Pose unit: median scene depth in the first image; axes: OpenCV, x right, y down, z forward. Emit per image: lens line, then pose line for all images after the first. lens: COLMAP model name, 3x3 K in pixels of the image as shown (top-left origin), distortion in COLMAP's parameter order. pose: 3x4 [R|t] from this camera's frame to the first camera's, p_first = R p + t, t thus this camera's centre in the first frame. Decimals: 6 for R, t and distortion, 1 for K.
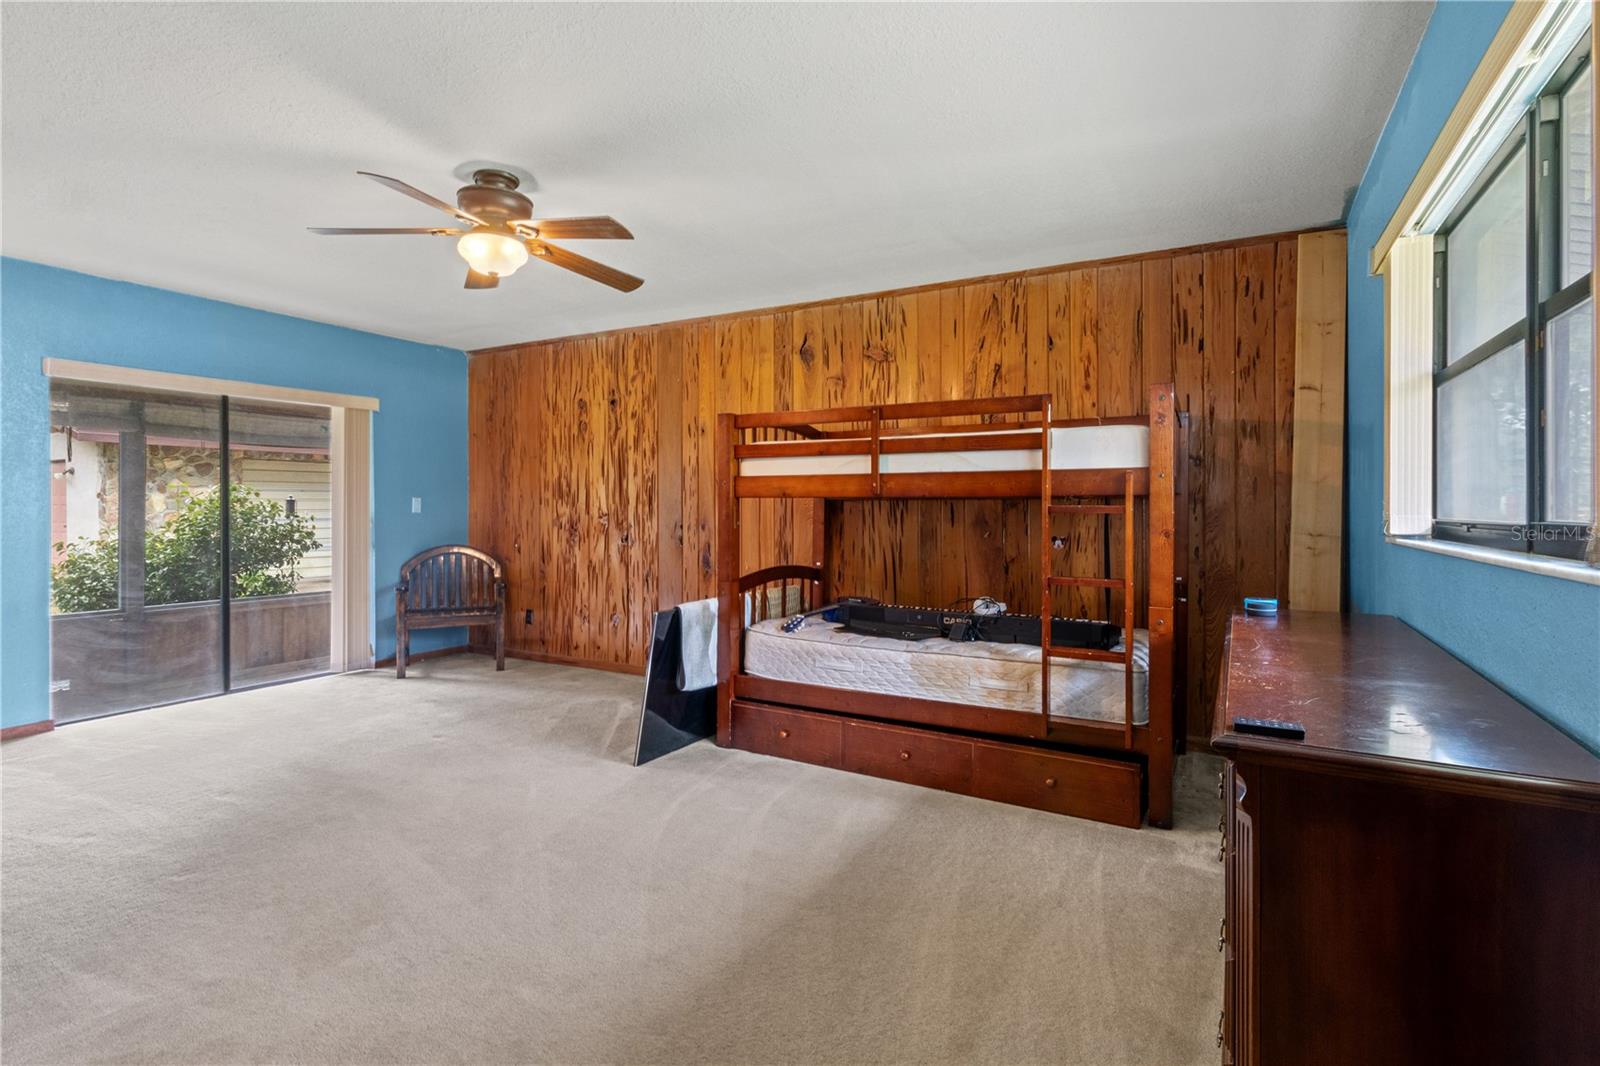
lens RADIAL K [[771.6, 0, 797.7], [0, 771.6, 497.7], [0, 0, 1]] dist [0.002622, 0.000329]
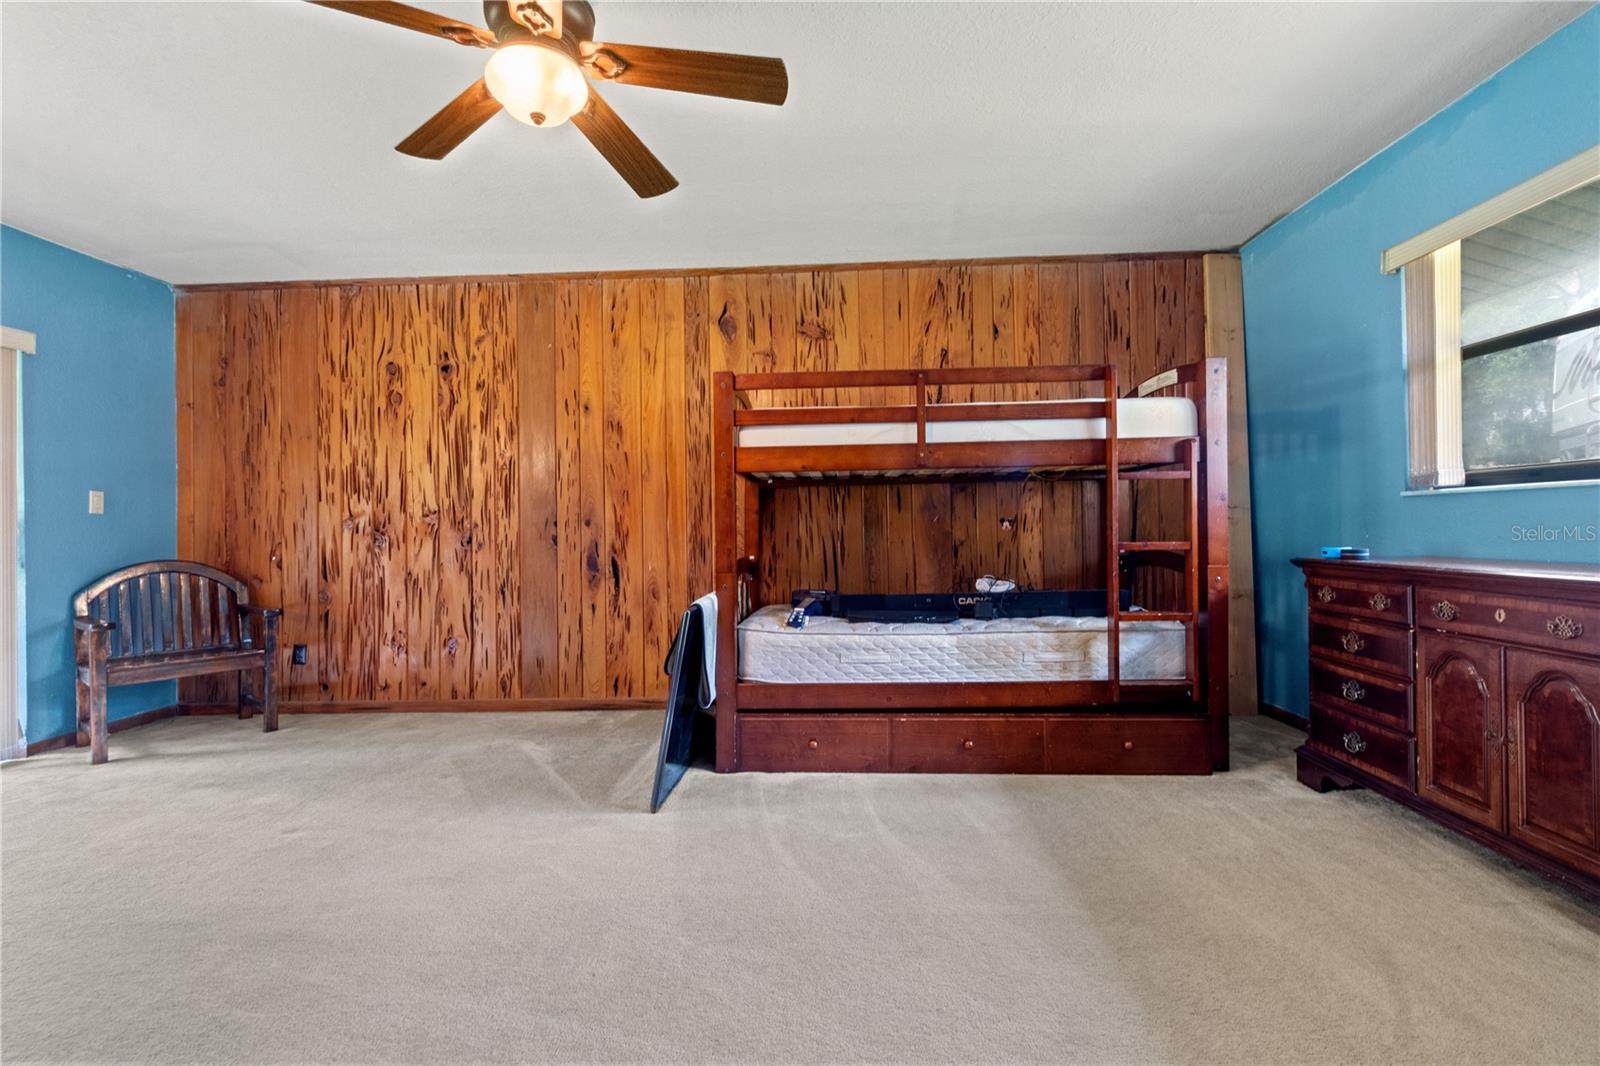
lens RADIAL K [[737.3, 0, 800.9], [0, 737.3, 513.8], [0, 0, 1]] dist [0.002524, 0.000641]
pose [[0.893854, -0.008105, 0.448284, -0.311517], [0.013232, 0.999878, -0.008306, 0.043249], [-0.448162, 0.013357, 0.893852, 0.207248]]
